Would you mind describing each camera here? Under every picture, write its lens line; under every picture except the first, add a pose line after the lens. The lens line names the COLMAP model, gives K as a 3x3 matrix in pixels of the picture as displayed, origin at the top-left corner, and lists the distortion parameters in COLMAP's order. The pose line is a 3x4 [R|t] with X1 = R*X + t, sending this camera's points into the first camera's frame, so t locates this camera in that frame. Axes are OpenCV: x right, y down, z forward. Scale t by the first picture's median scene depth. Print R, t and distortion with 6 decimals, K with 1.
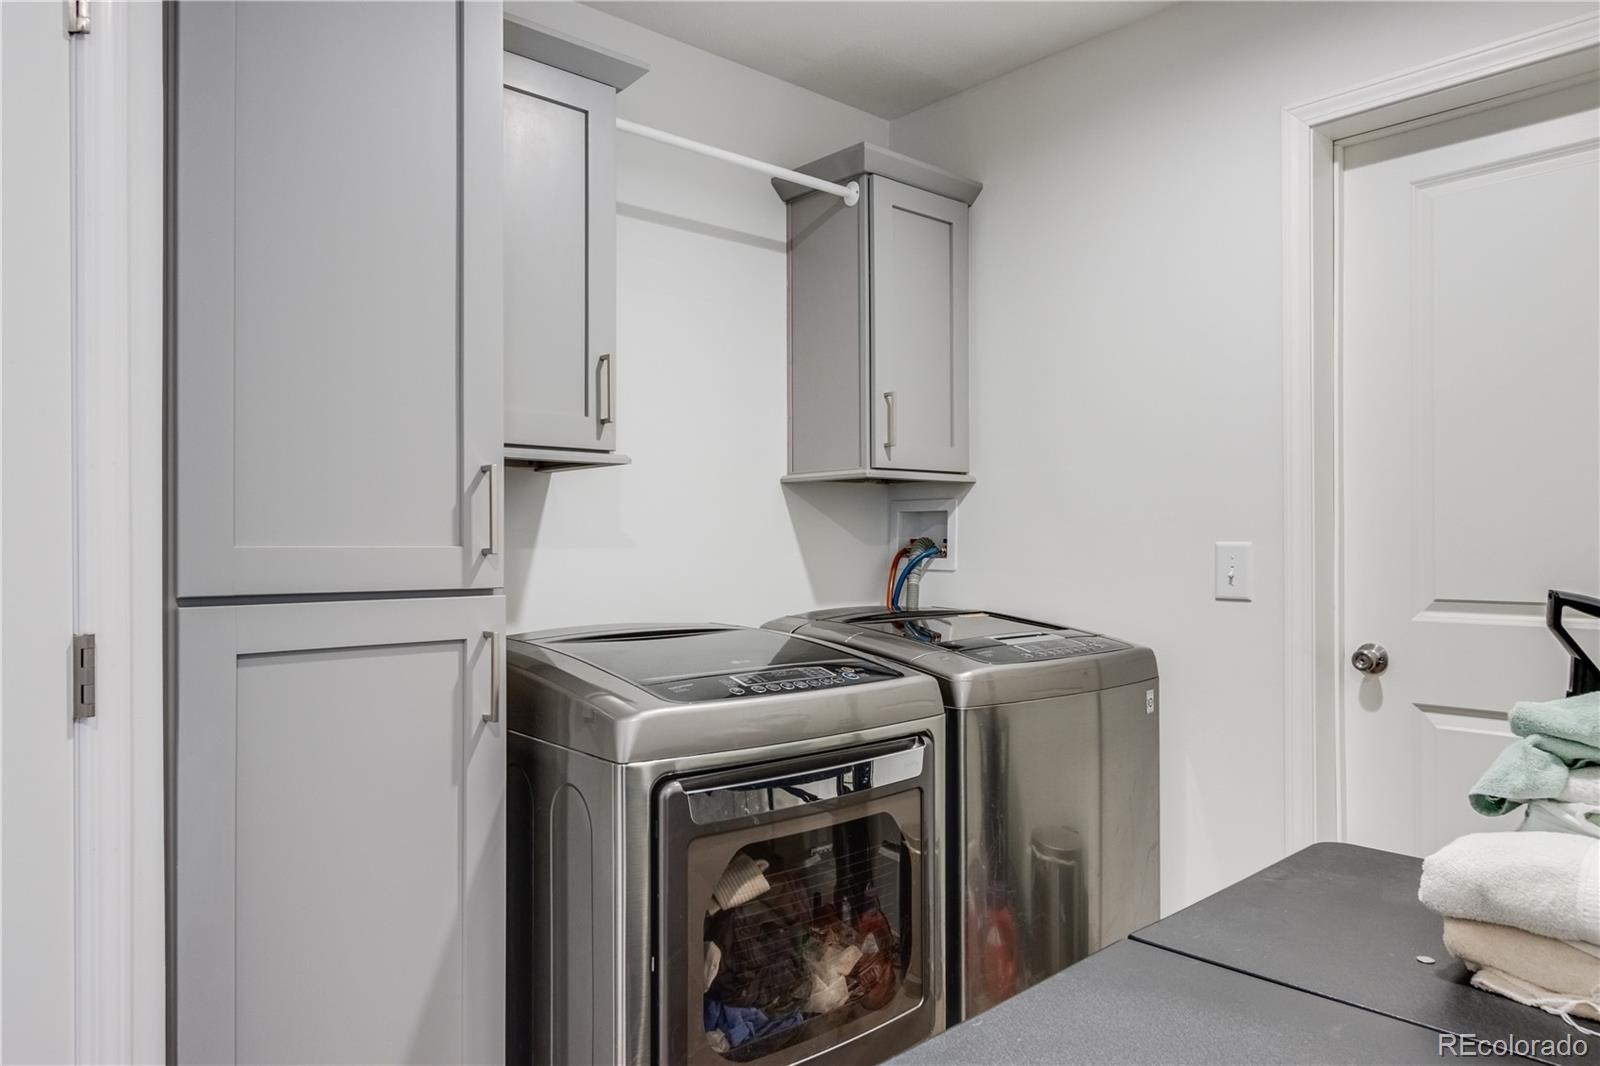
lens RADIAL K [[1080.2, 0, 809.2], [0, 1080.2, 535.5], [0, 0, 1]] dist [-0.020413, -0.001594]
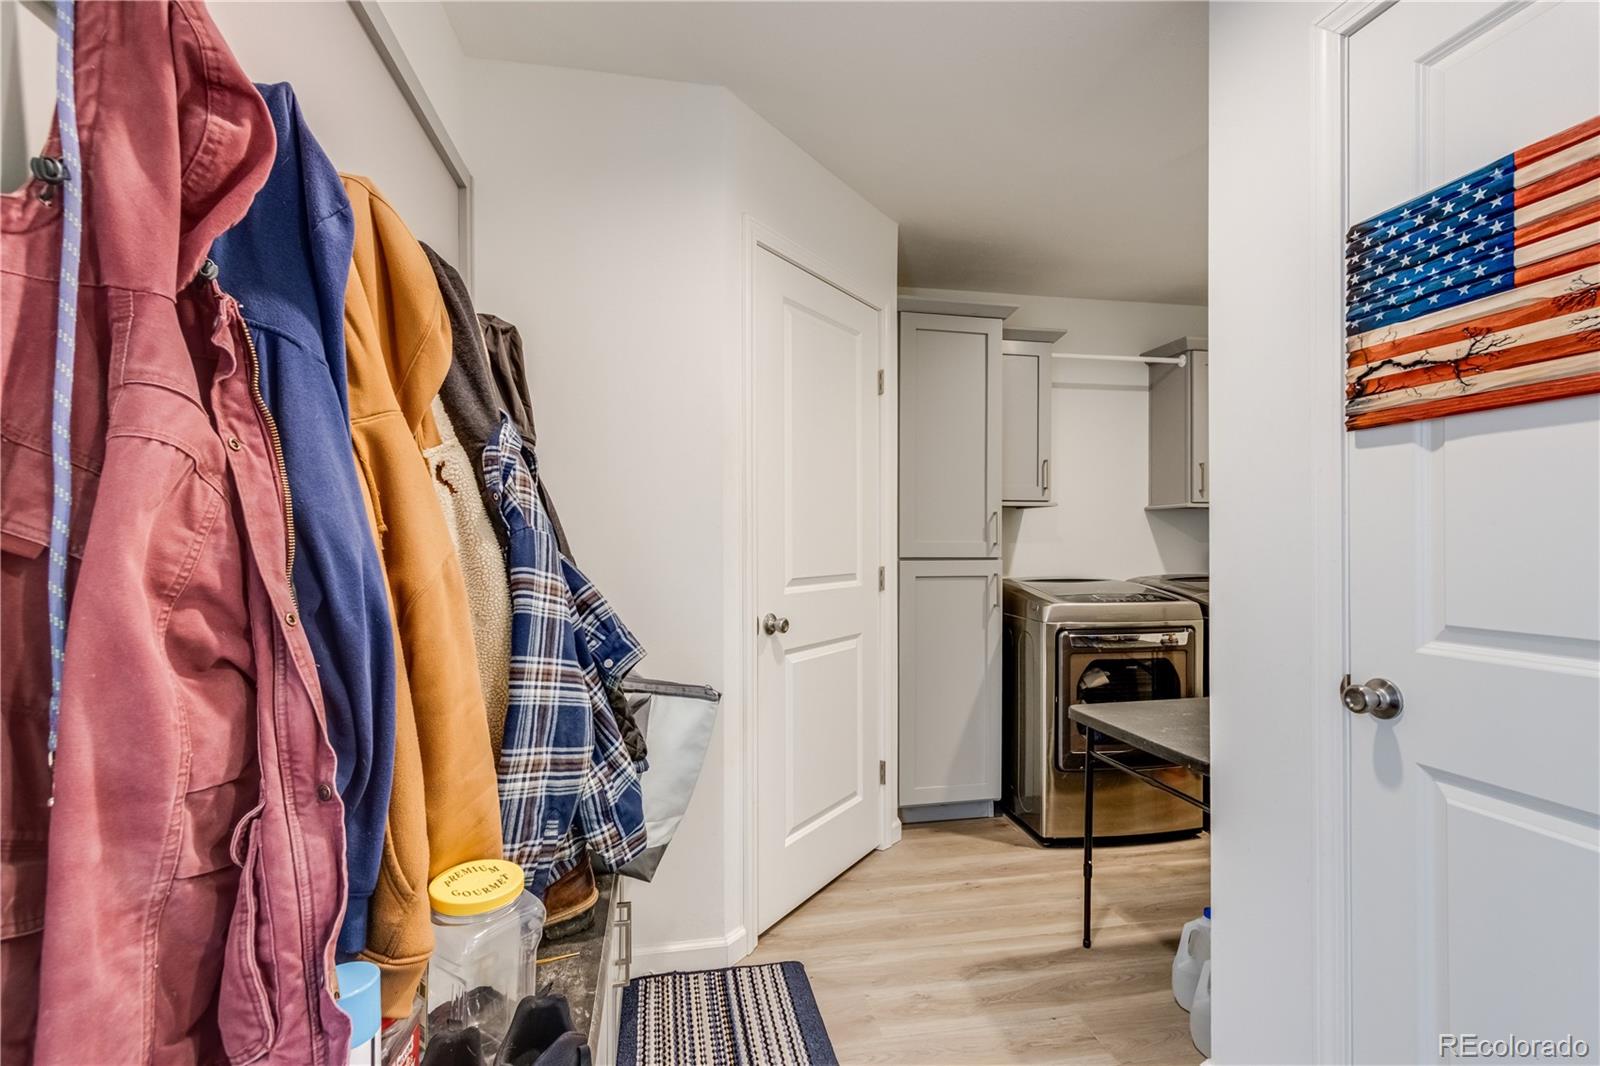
lens RADIAL K [[729.8, 0, 810.0], [0, 729.8, 541.4], [0, 0, 1]] dist [0.000340, -0.000778]
pose [[0.856835, 0.003029, -0.515582, 0.213789], [0.001954, 0.999956, 0.009123, -0.008048], [0.515588, -0.008825, 0.856791, -0.700486]]
